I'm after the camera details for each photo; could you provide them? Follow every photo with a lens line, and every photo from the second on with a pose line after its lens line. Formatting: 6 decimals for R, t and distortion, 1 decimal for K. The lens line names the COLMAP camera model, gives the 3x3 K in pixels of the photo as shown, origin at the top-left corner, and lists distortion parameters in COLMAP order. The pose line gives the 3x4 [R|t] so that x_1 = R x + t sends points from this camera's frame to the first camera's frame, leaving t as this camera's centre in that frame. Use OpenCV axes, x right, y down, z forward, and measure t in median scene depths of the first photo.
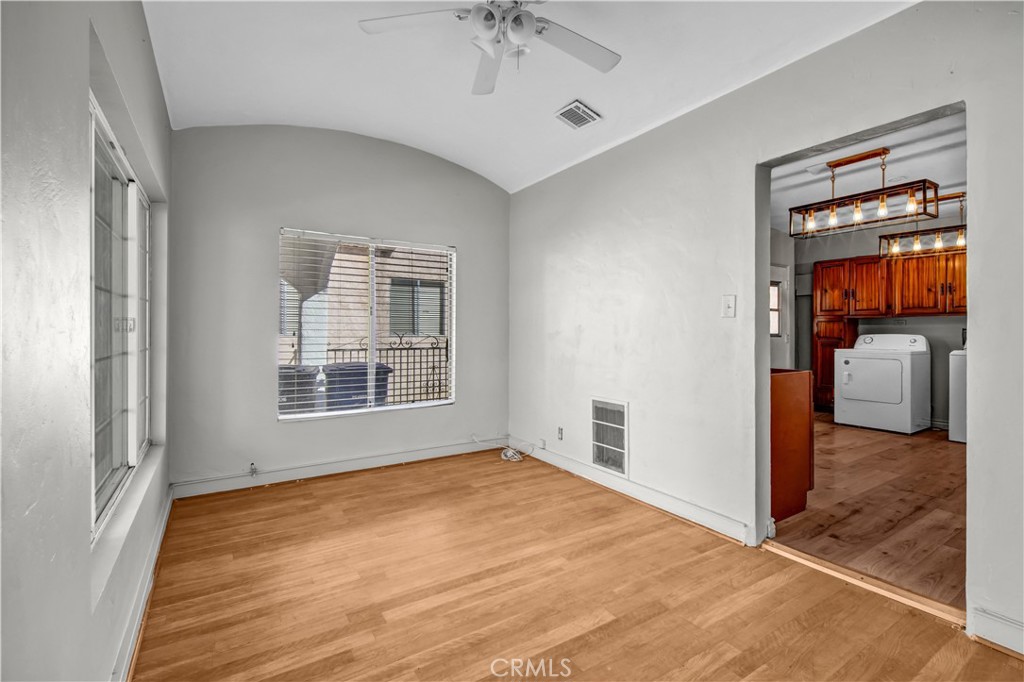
lens RADIAL K [[466.2, 0, 518.5], [0, 466.2, 337.9], [0, 0, 1]] dist [0.003973, -0.002913]
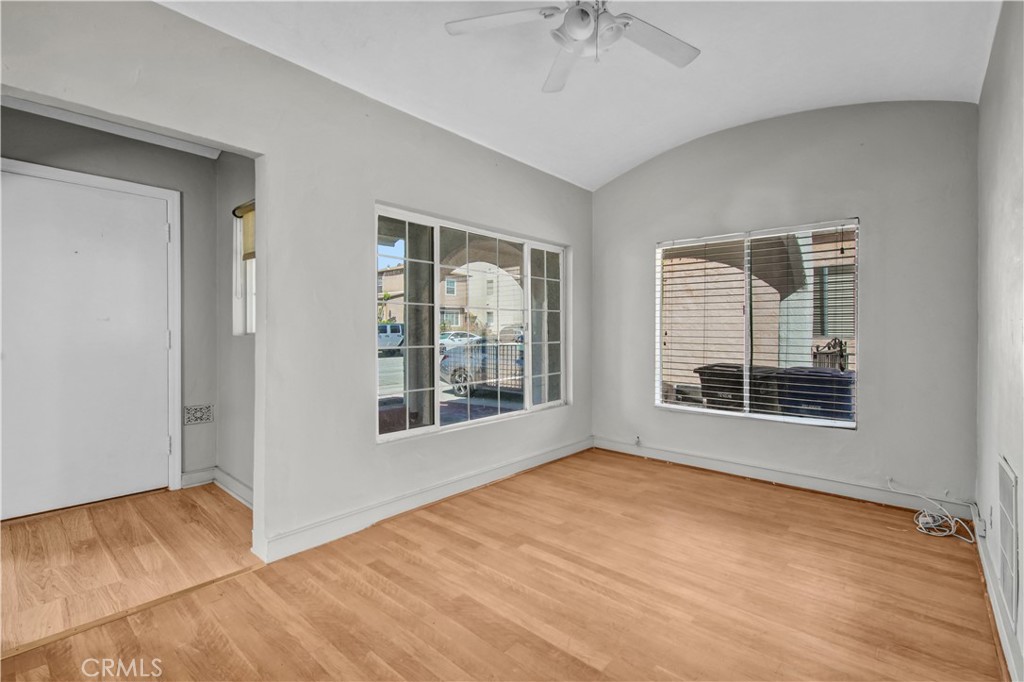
lens RADIAL K [[466.2, 0, 515.4], [0, 466.2, 338.3], [0, 0, 1]] dist [0.003973, -0.002913]
pose [[0.270576, 0.017467, -0.962540, 0.576146], [-0.020727, 0.999709, 0.012315, -0.003260], [0.962475, 0.016619, 0.270860, 0.366901]]
